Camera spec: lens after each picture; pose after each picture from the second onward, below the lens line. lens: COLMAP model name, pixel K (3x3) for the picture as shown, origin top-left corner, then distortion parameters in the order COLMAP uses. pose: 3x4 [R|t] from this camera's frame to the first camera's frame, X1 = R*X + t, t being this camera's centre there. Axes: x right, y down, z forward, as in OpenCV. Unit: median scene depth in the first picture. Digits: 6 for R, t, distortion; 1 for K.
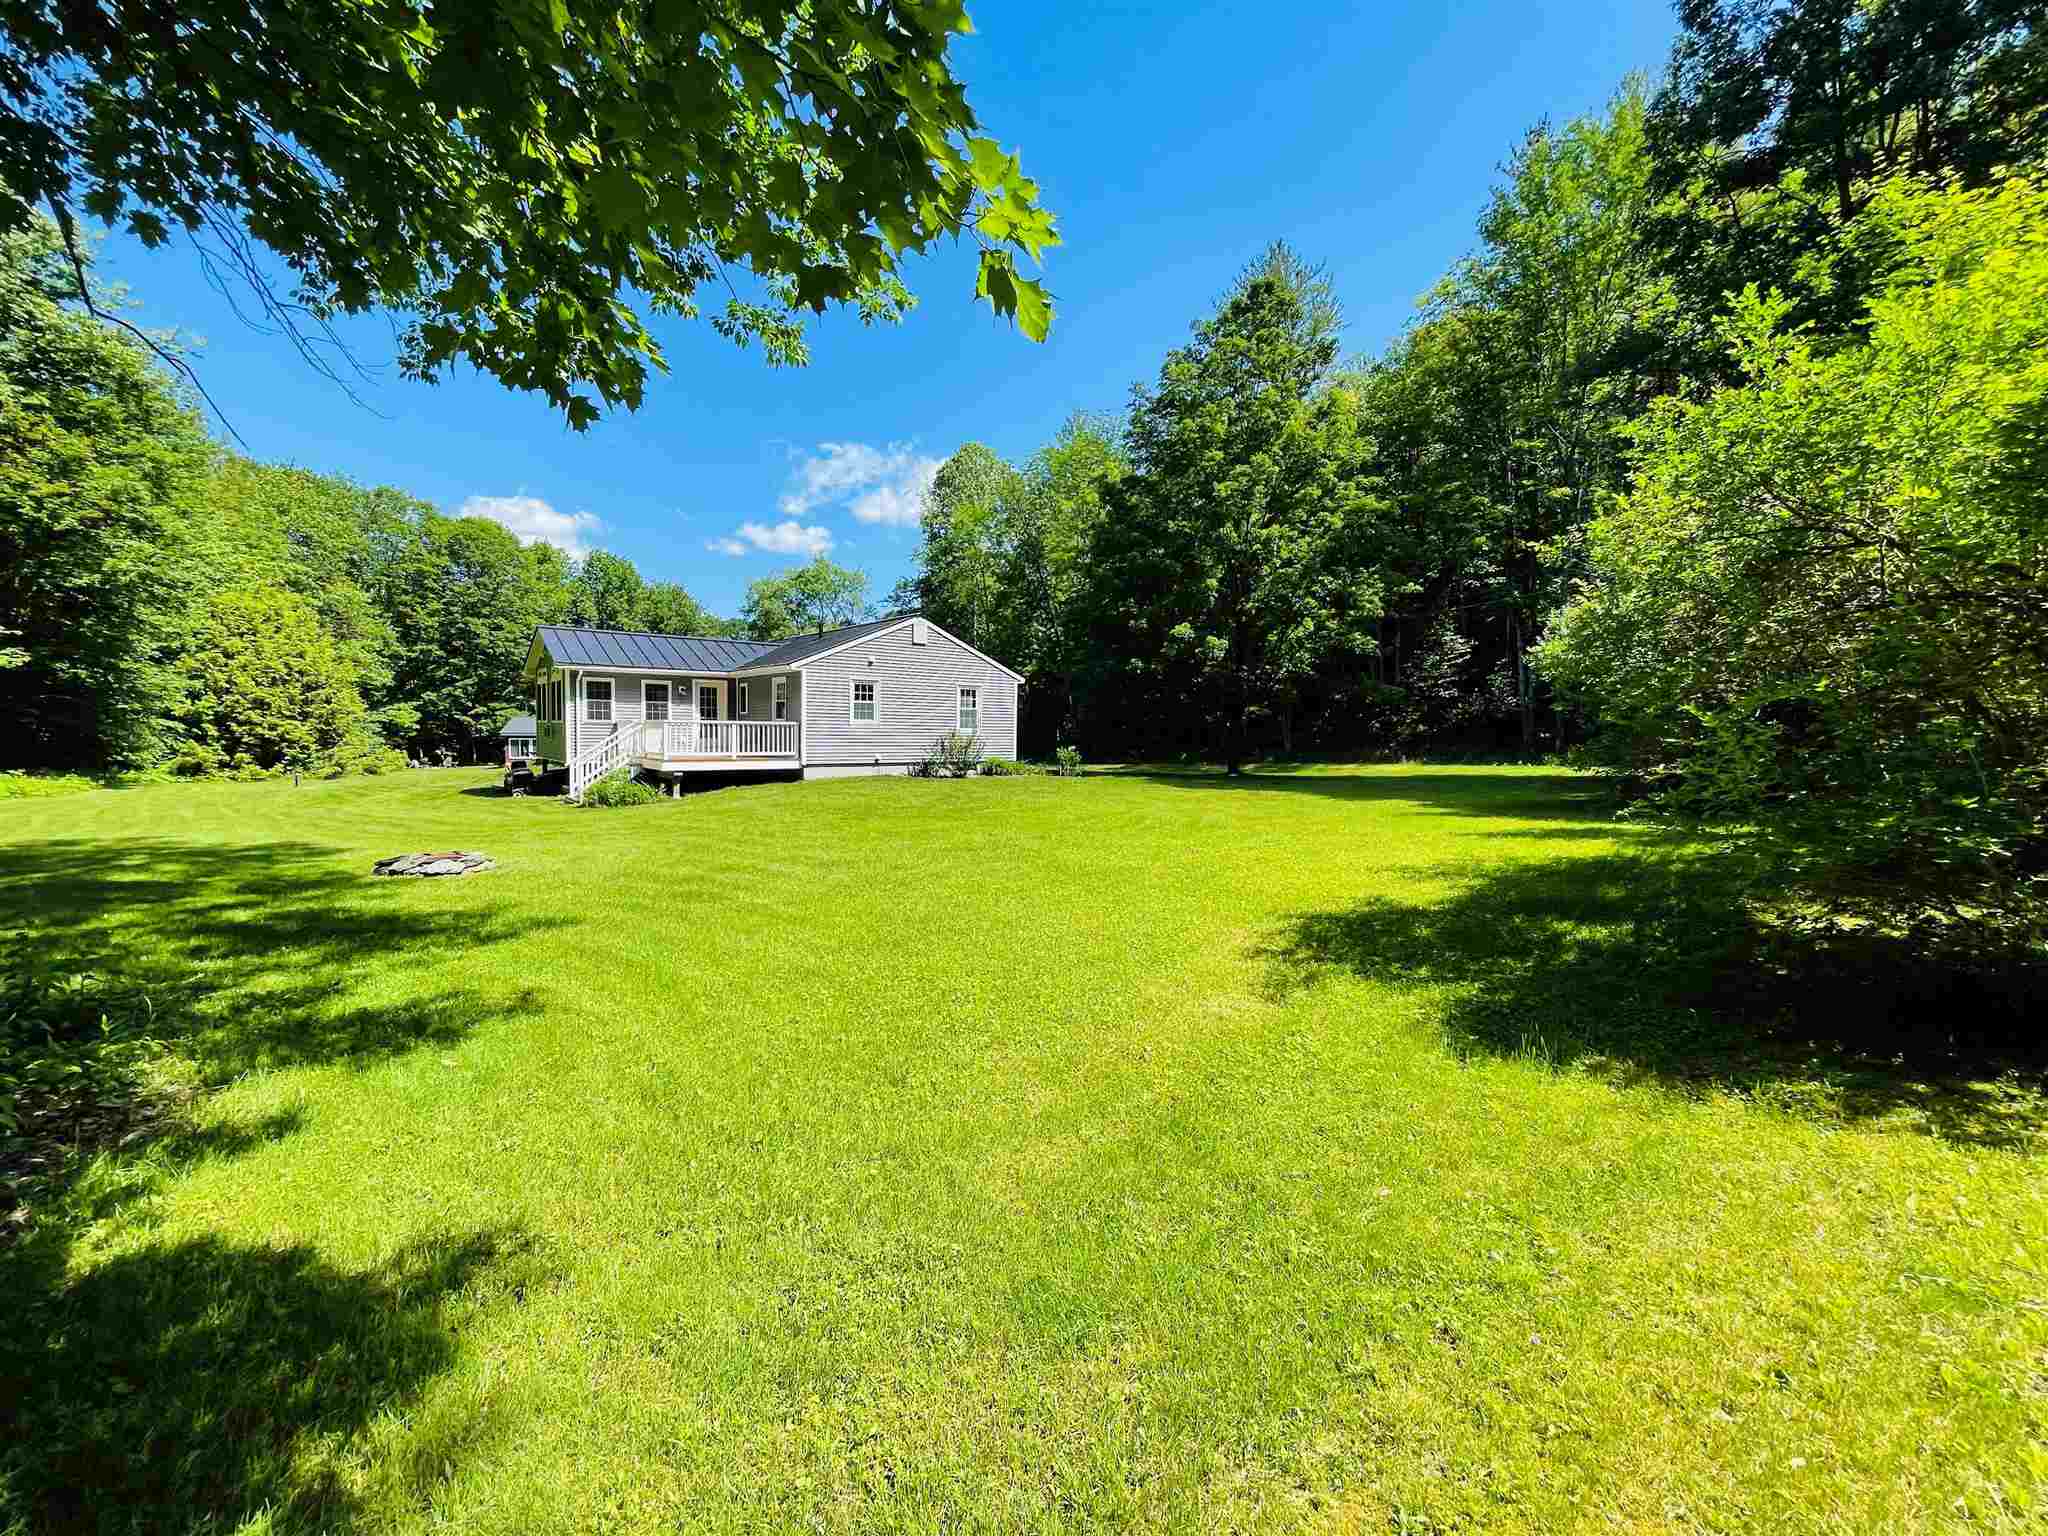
lens RADIAL K [[828.3, 0, 1024.0], [0, 828.3, 768.0], [0, 0, 1]] dist [0.000842, 0.003595]
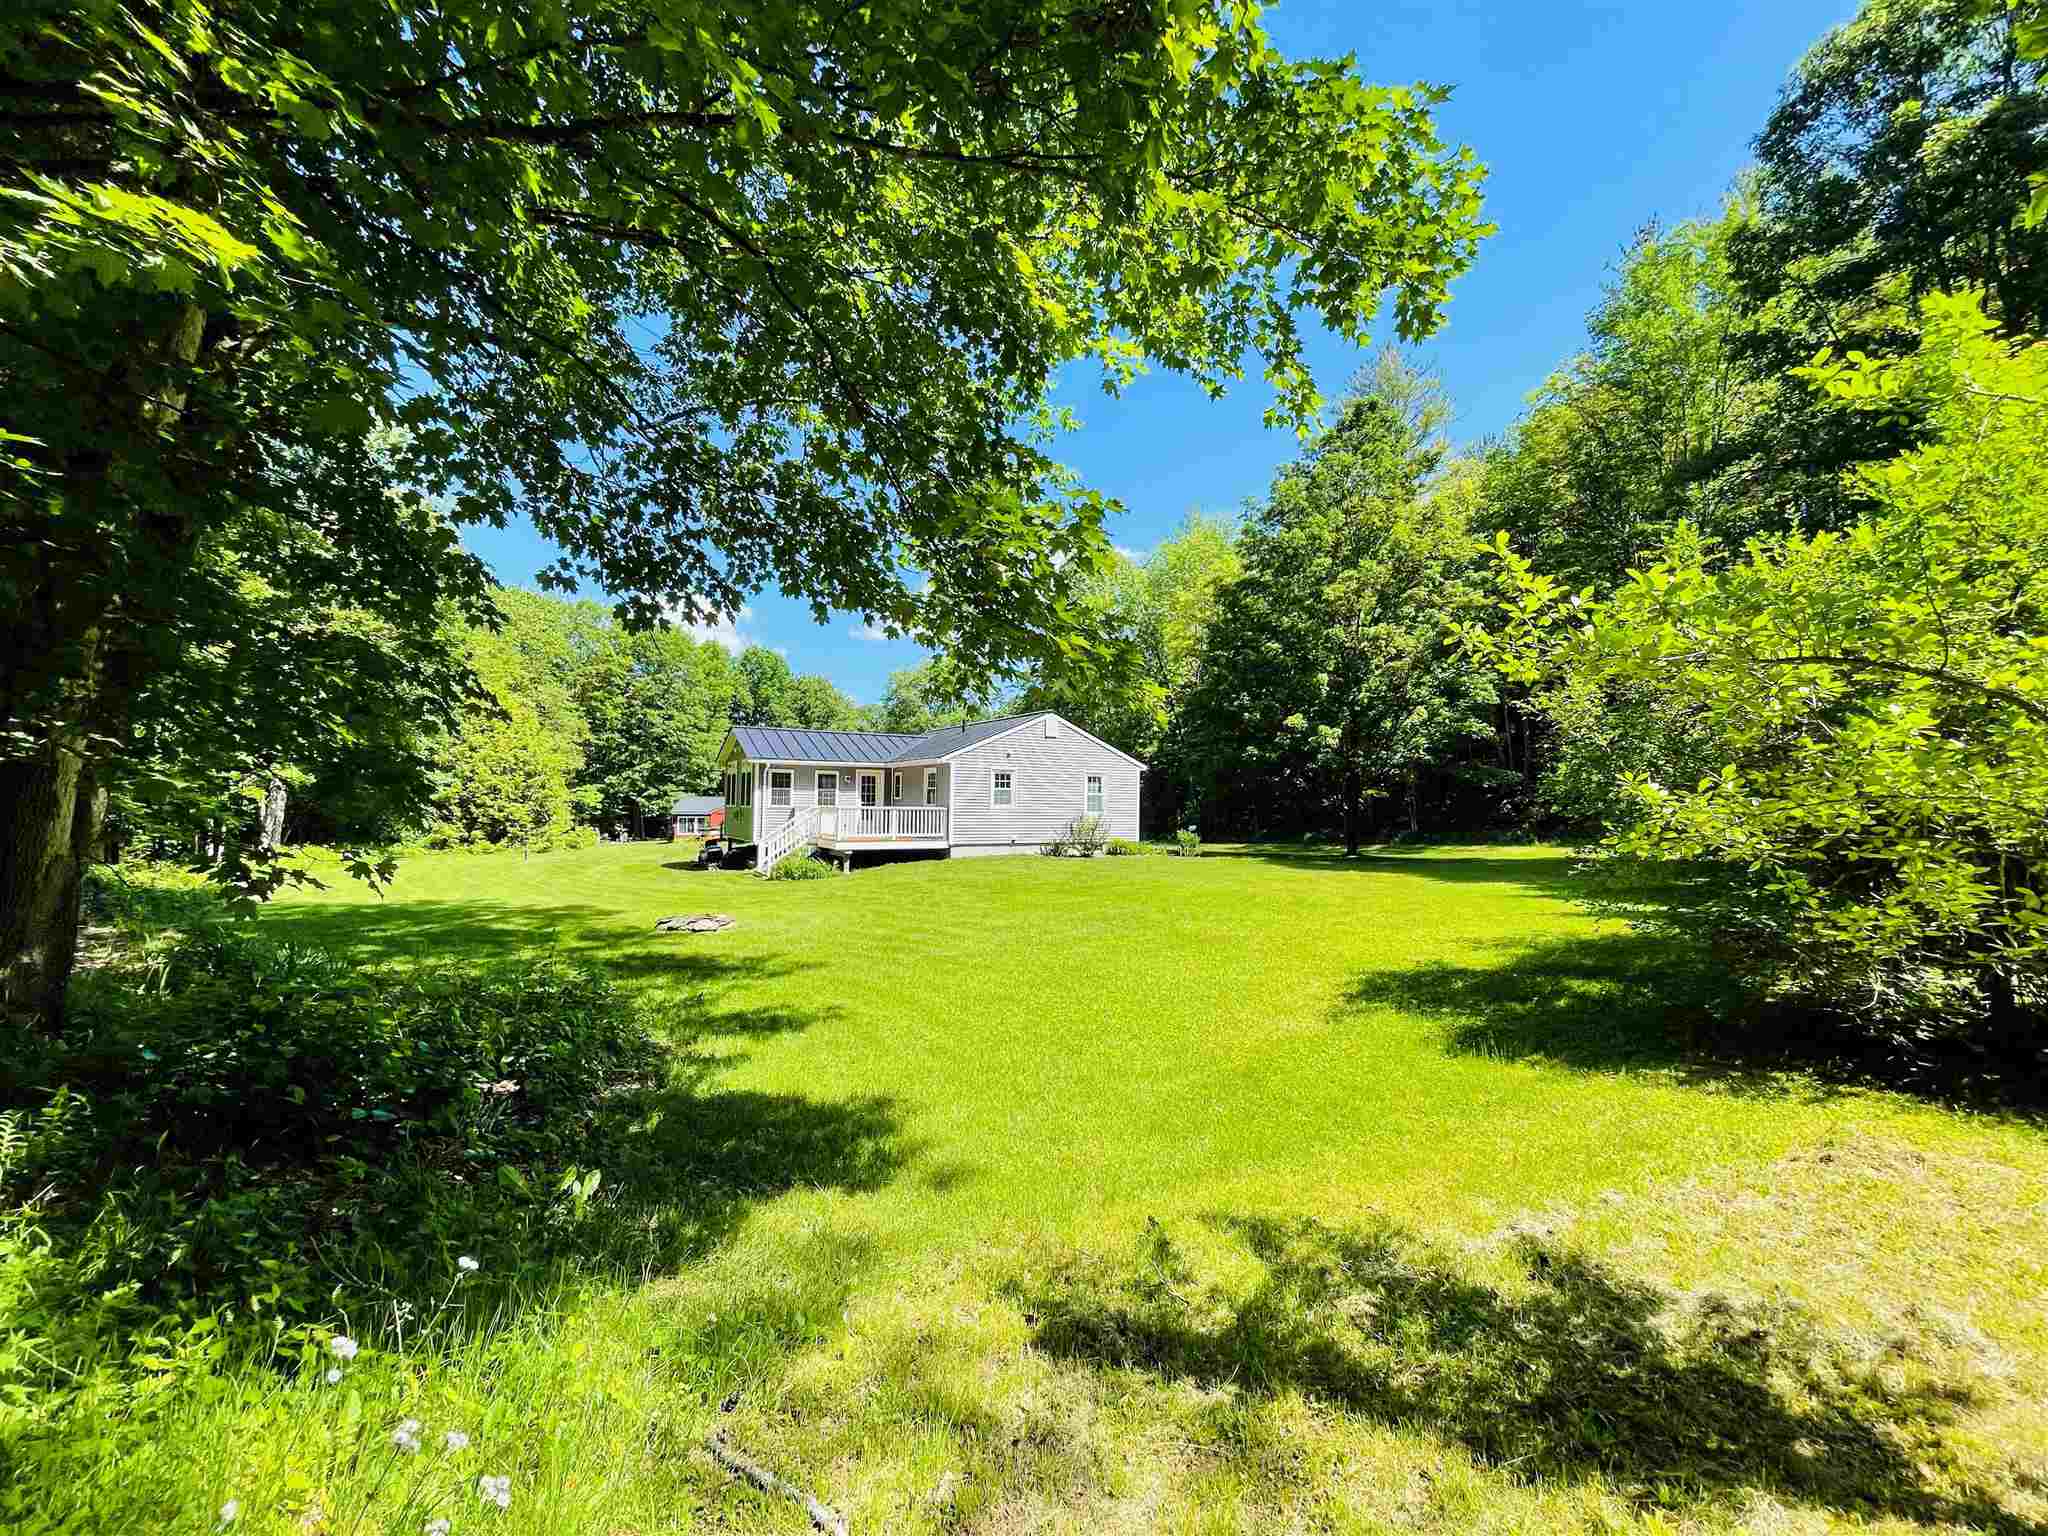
lens RADIAL K [[822.5, 0, 1025.2], [0, 822.5, 774.7], [0, 0, 1]] dist [0.024598, -0.012939]
pose [[0.989712, -0.006090, -0.142947, -0.002229], [-0.006078, 0.996402, -0.084530, -0.004136], [0.142947, 0.084529, 0.986114, -0.093172]]
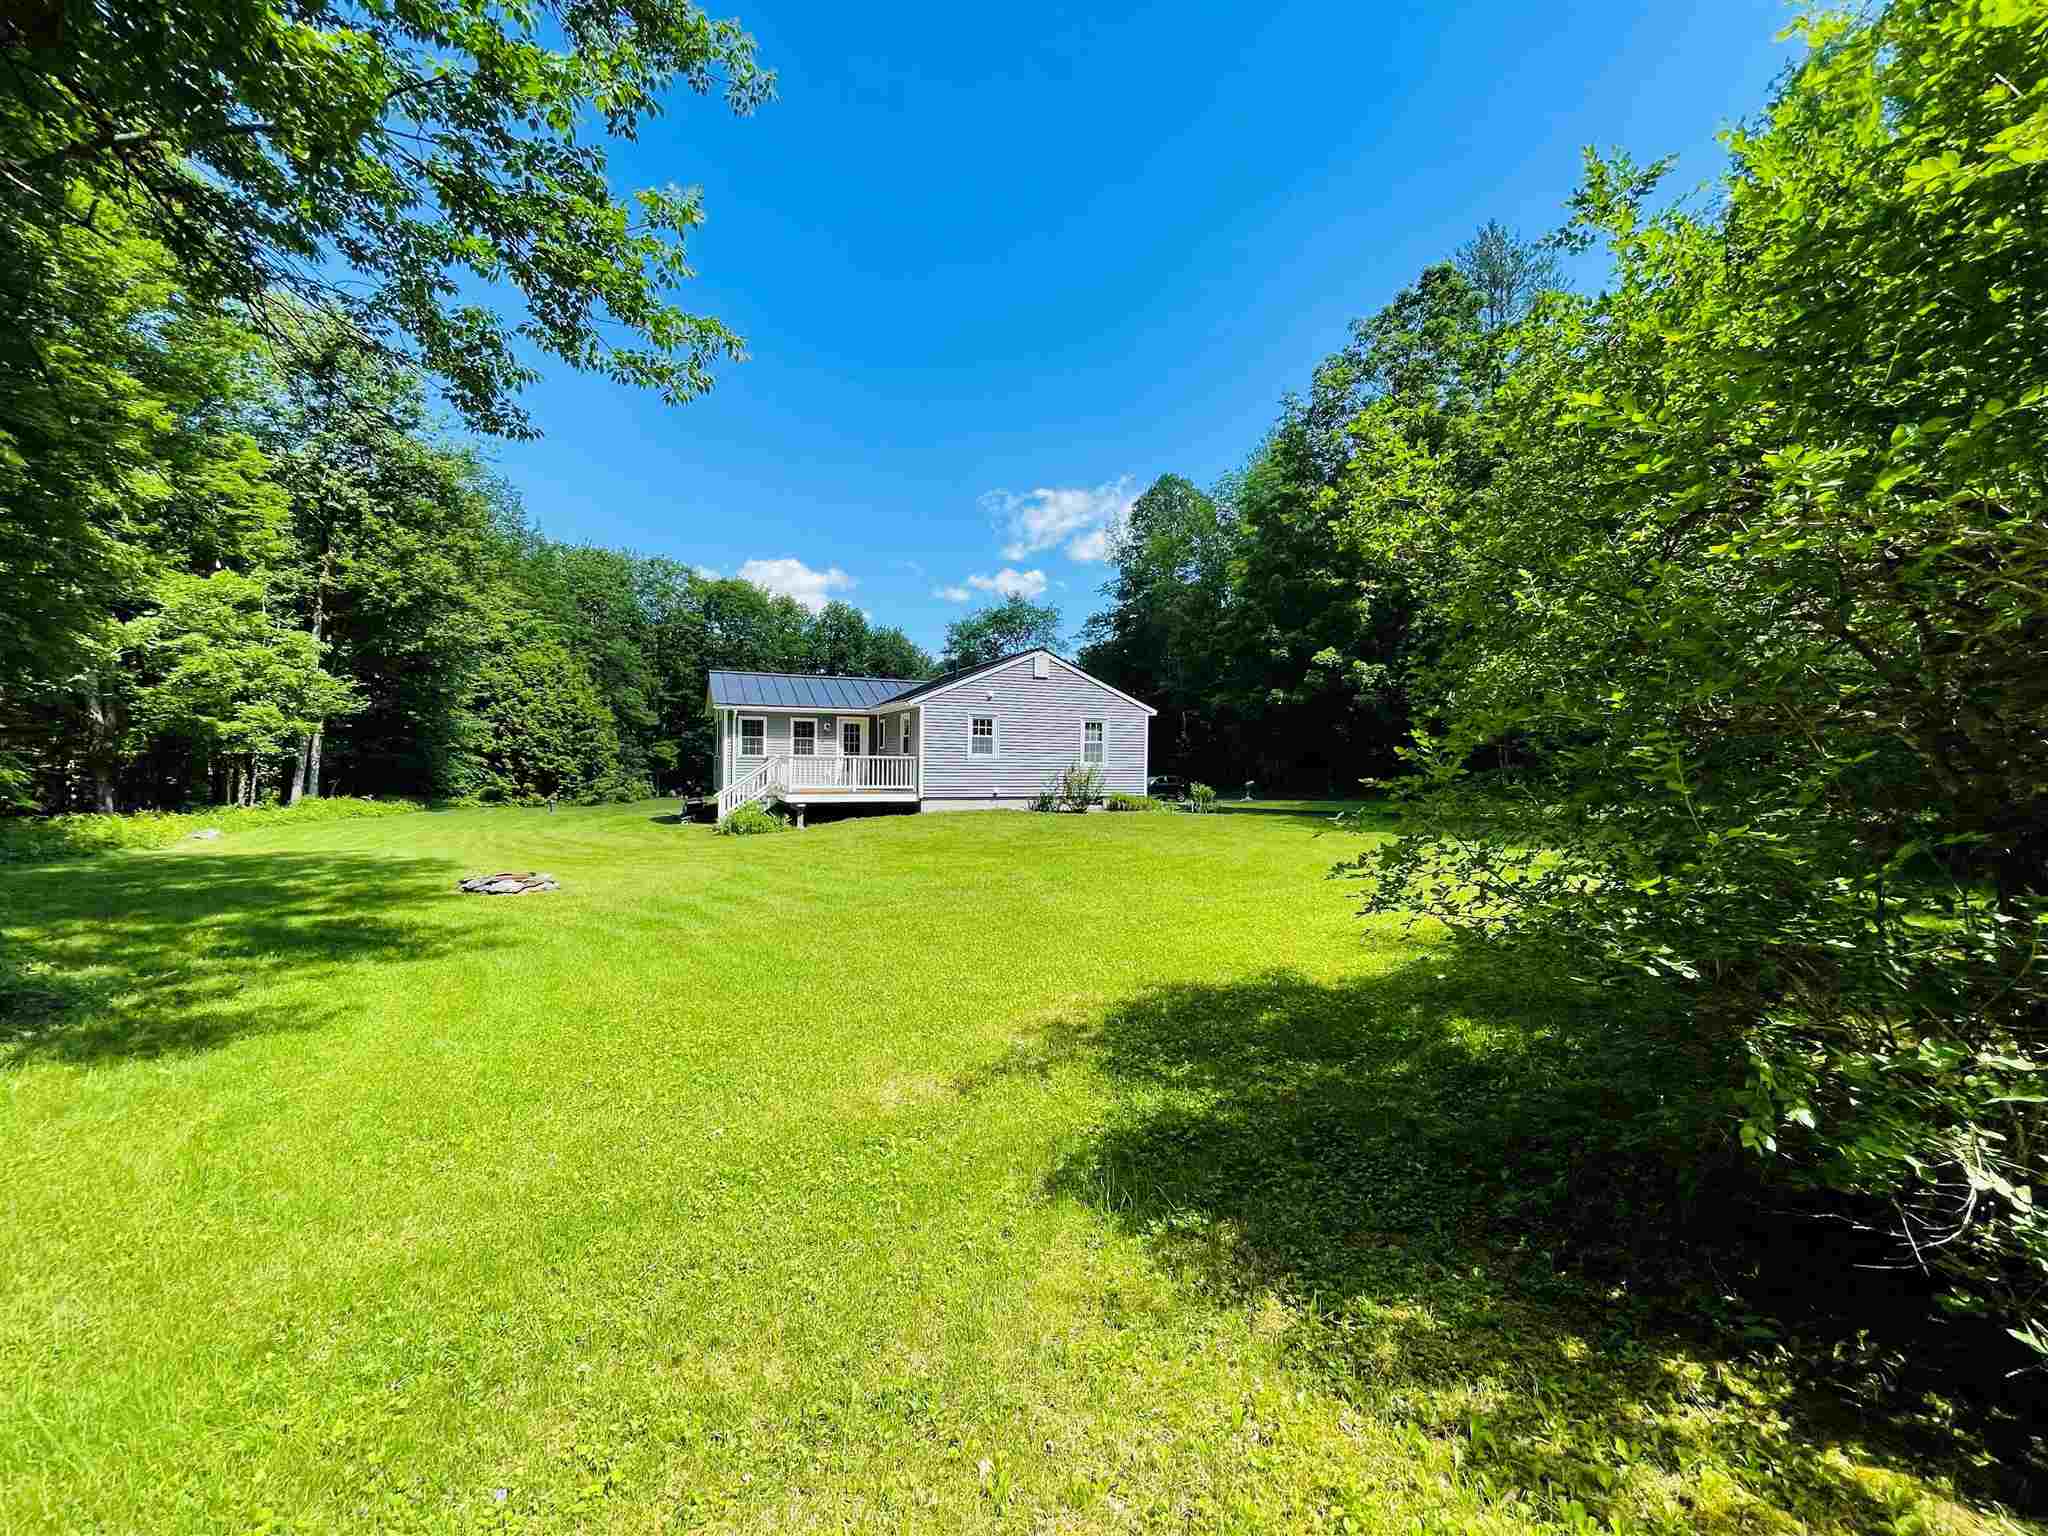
lens RADIAL K [[828.3, 0, 1024.0], [0, 828.3, 768.0], [0, 0, 1]] dist [0.000842, 0.003595]
pose [[0.966549, 0.001687, -0.256478, 0.101086], [-0.012248, 0.999141, -0.039584, -0.001586], [0.256191, 0.041401, 0.965739, 0.034759]]
